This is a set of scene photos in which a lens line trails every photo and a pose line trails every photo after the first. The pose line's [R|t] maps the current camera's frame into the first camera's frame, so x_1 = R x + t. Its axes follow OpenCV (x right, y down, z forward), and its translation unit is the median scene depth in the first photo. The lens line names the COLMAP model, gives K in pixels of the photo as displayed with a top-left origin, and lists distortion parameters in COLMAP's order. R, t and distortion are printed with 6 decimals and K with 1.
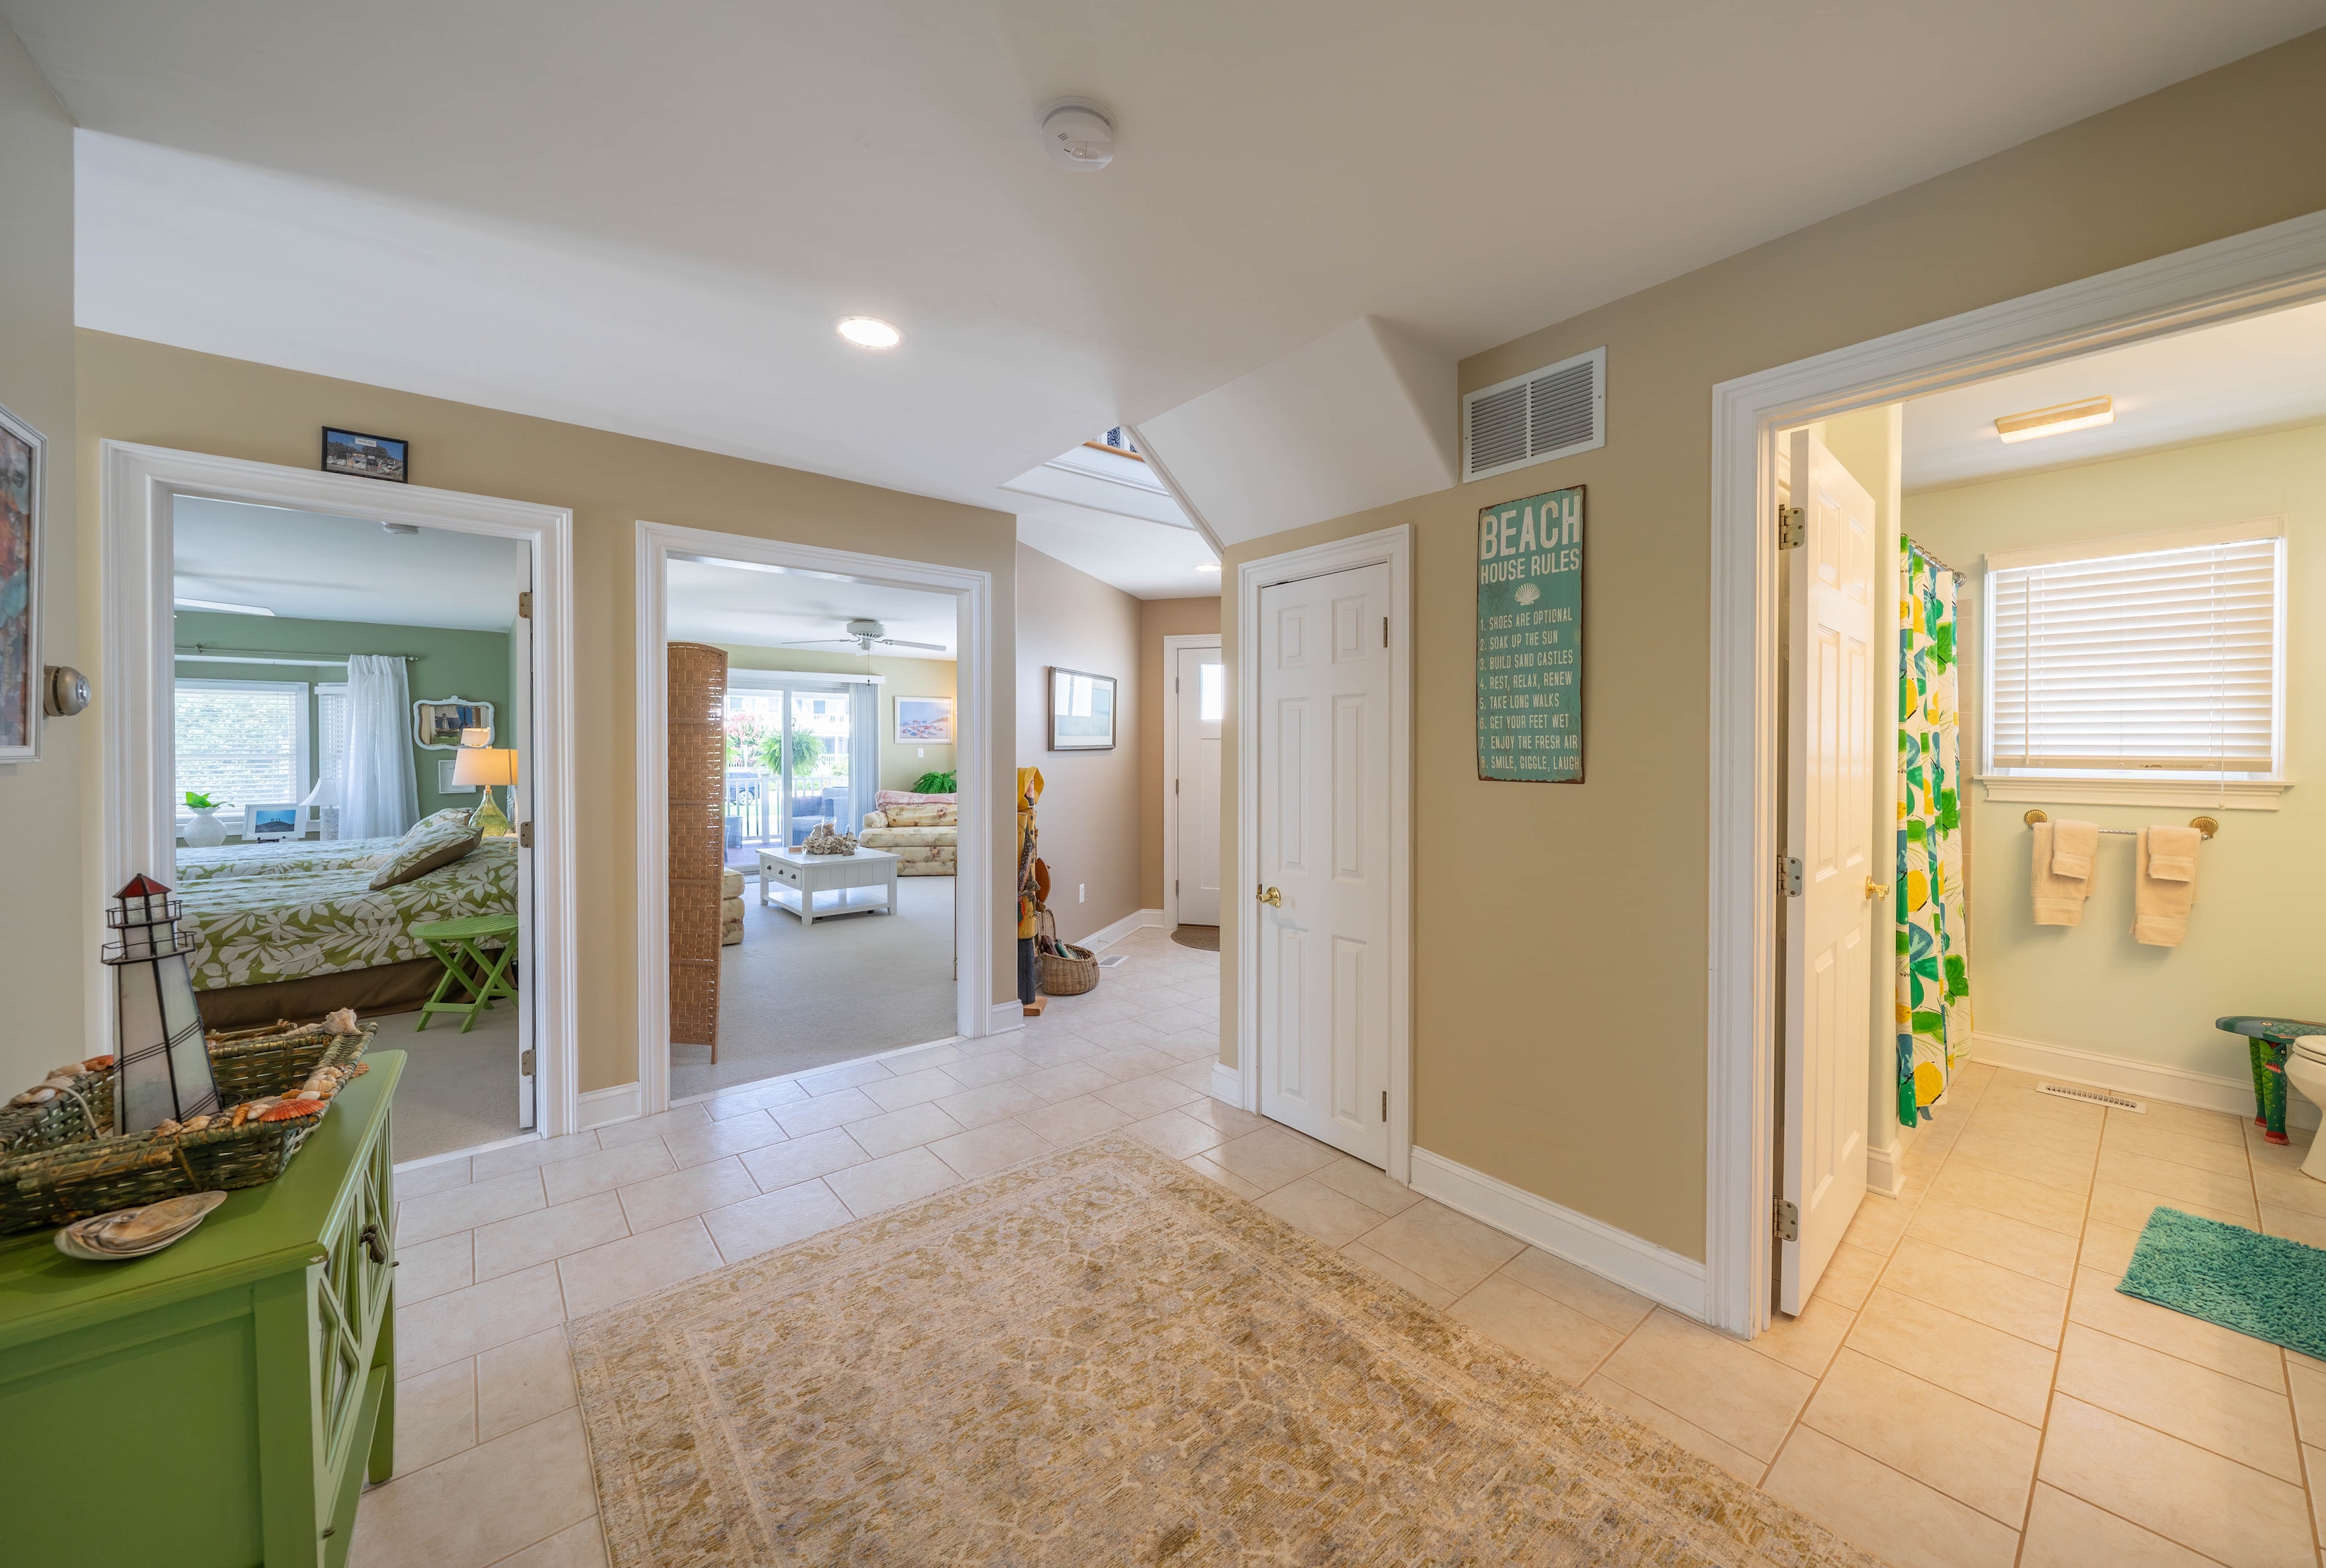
lens RADIAL K [[855.8, 0, 1225.2], [0, 855.8, 759.9], [0, 0, 1]] dist [-0.001207, -0.000235]
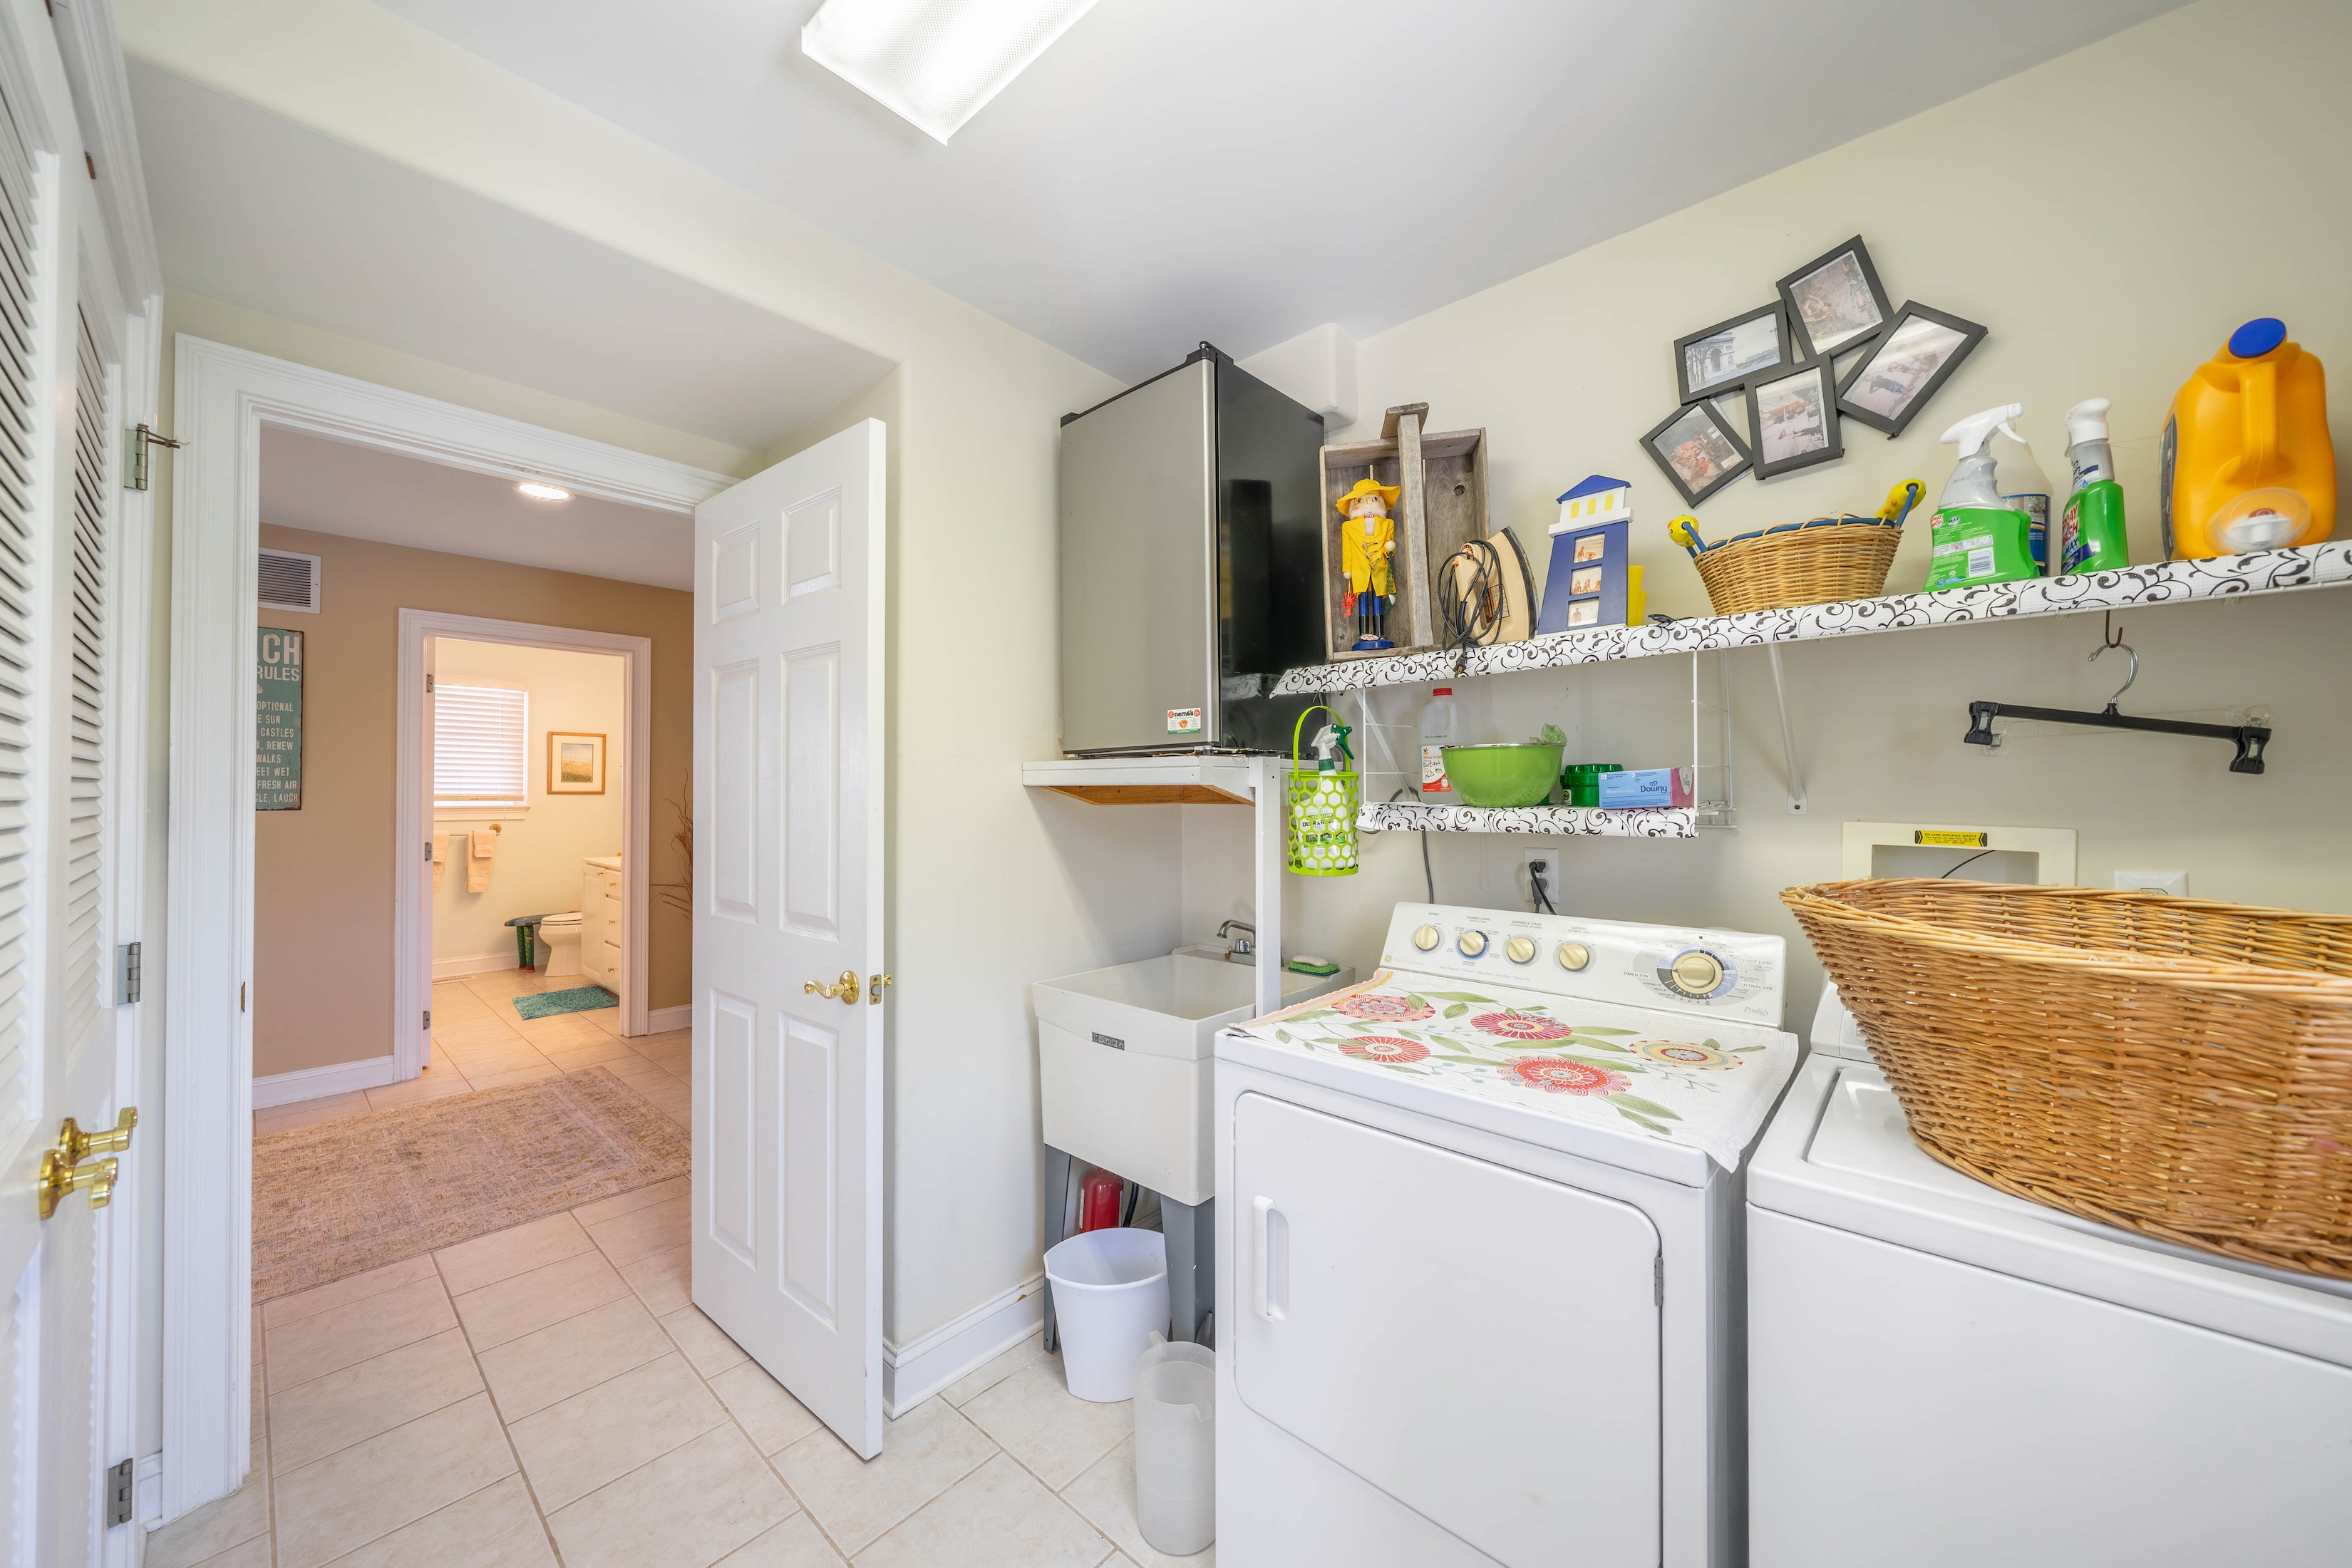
lens RADIAL K [[809.5, 0, 1156.4], [0, 809.5, 786.1], [0, 0, 1]] dist [-0.003218, -0.000158]
pose [[-0.109773, 0.007037, 0.993932, -0.910406], [0.010697, 0.999925, -0.005898, 0.005716], [-0.993899, 0.009985, -0.109840, -0.333057]]
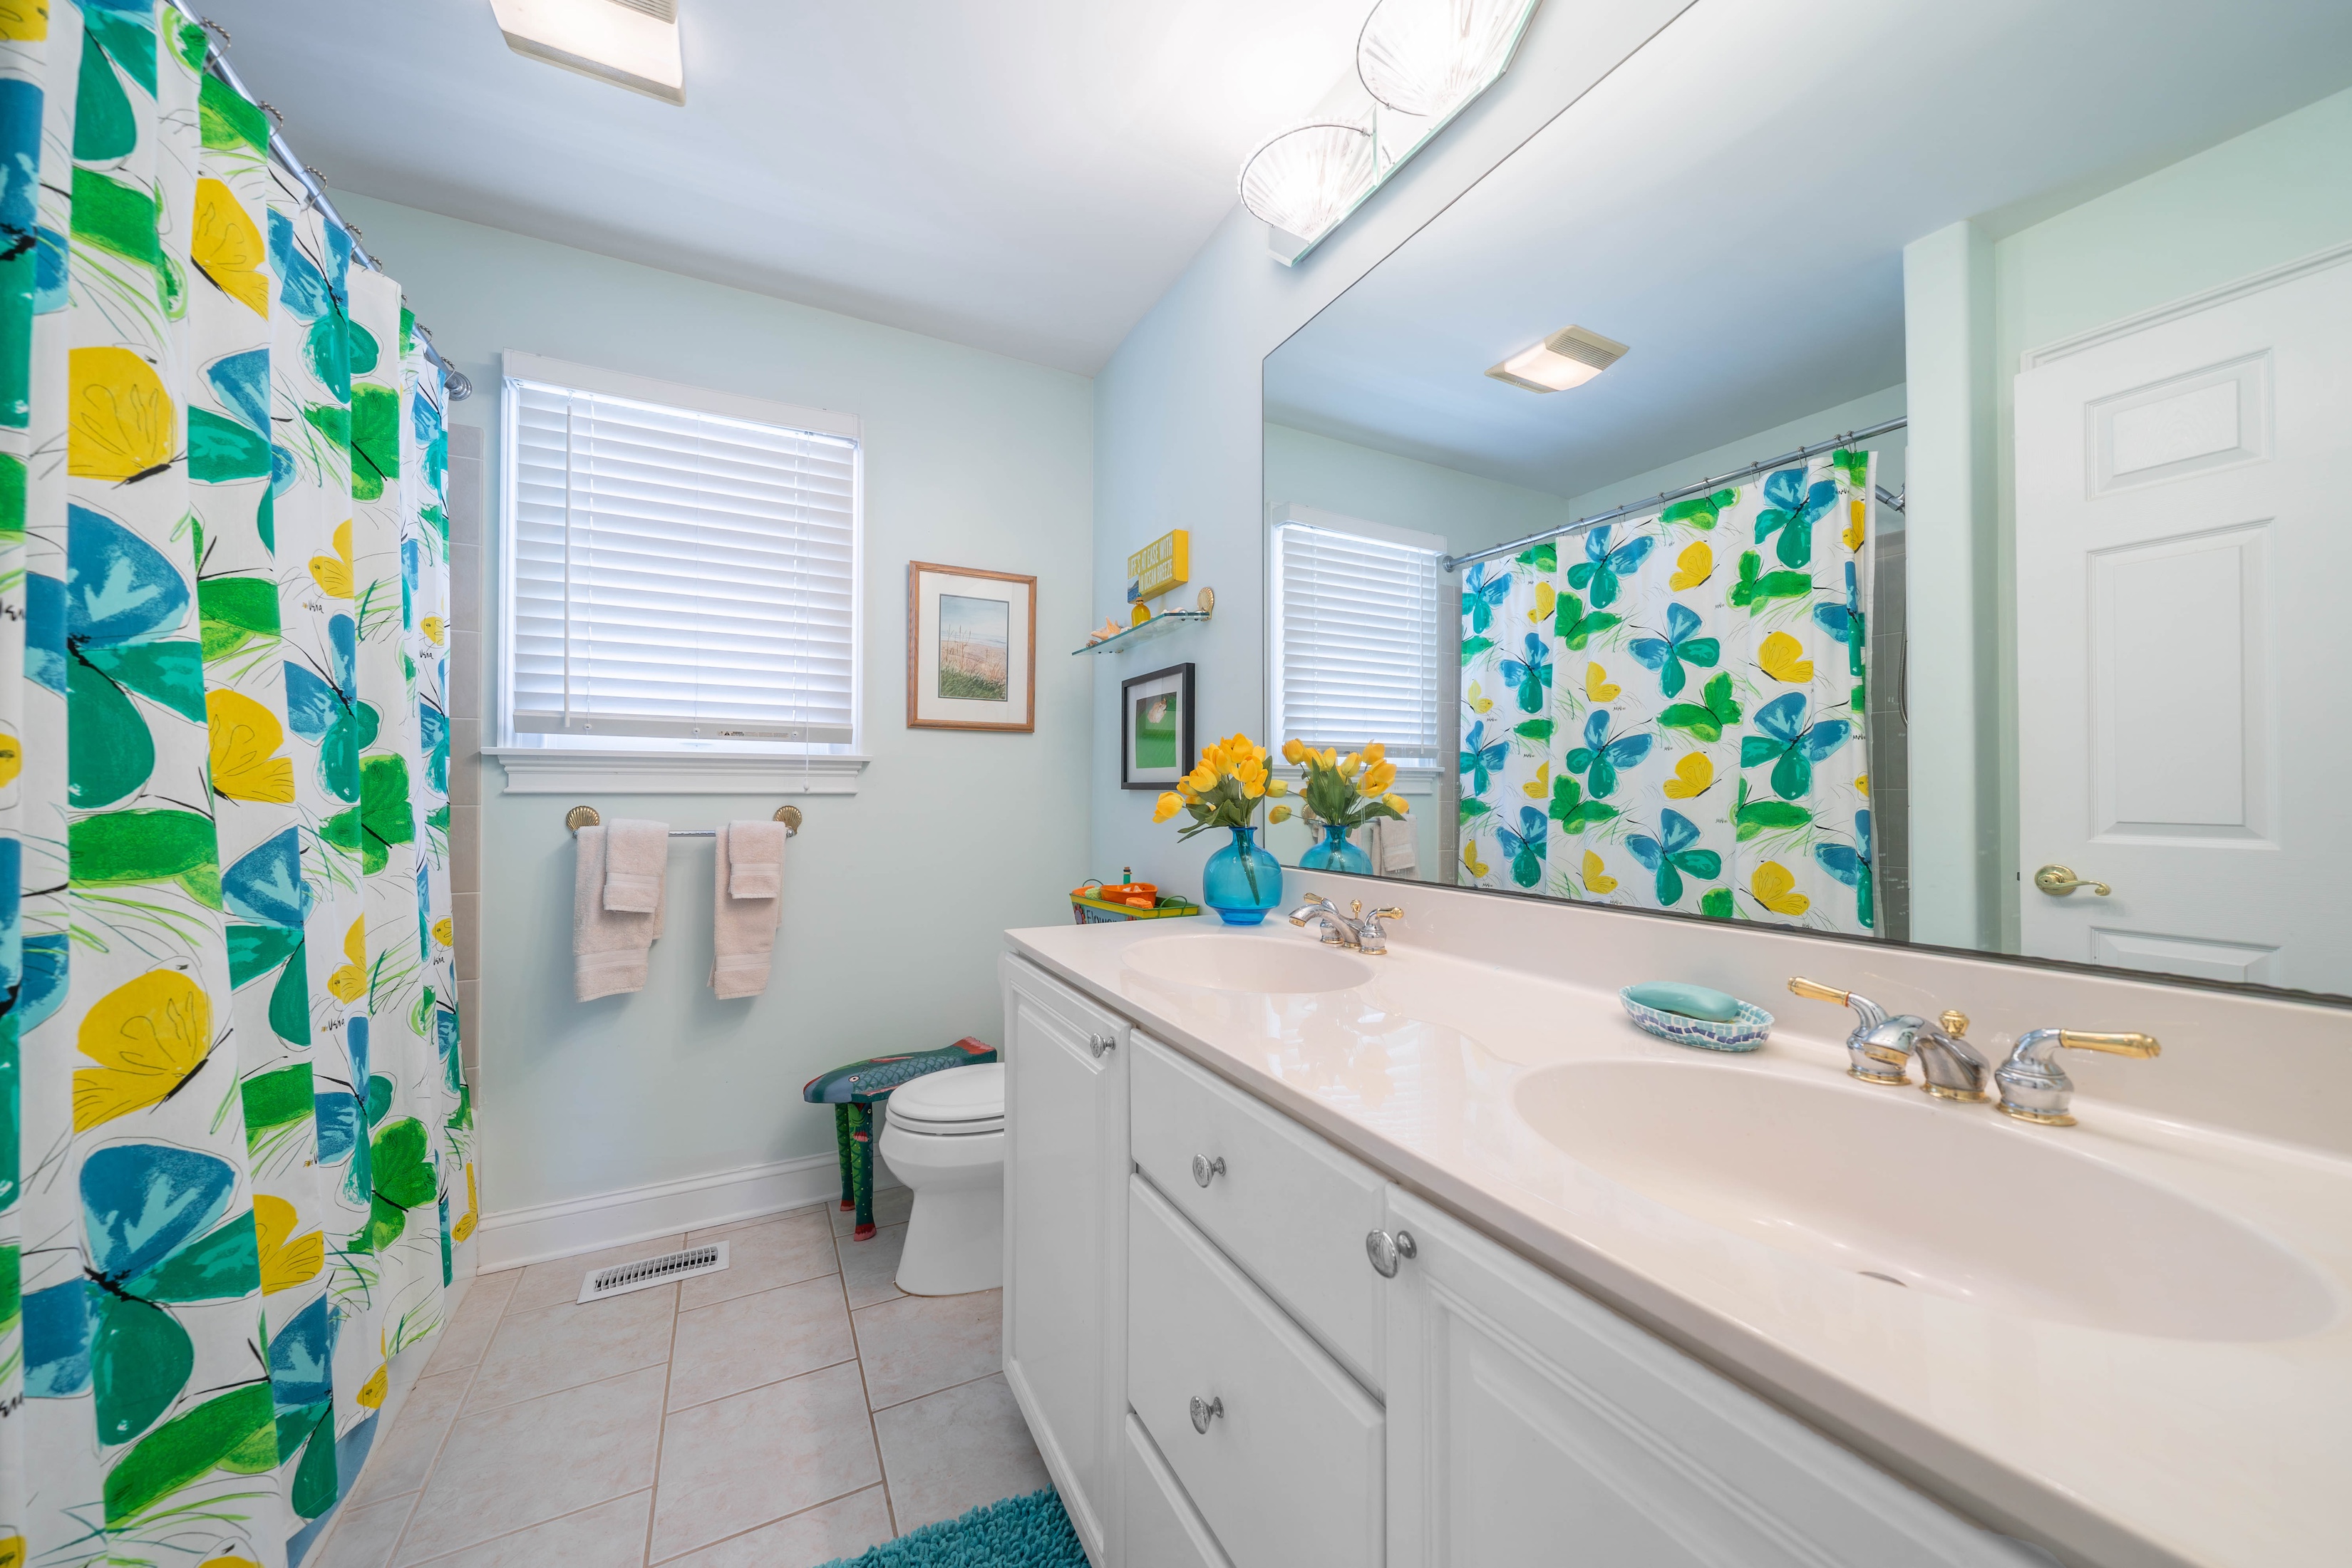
lens RADIAL K [[809.5, 0, 1156.4], [0, 809.5, 786.1], [0, 0, 1]] dist [-0.003218, -0.000158]
pose [[0.253125, 0.012651, 0.967351, 0.564694], [0.012963, 0.999780, -0.016467, 0.065938], [-0.967347, 0.016708, 0.252906, 0.527106]]
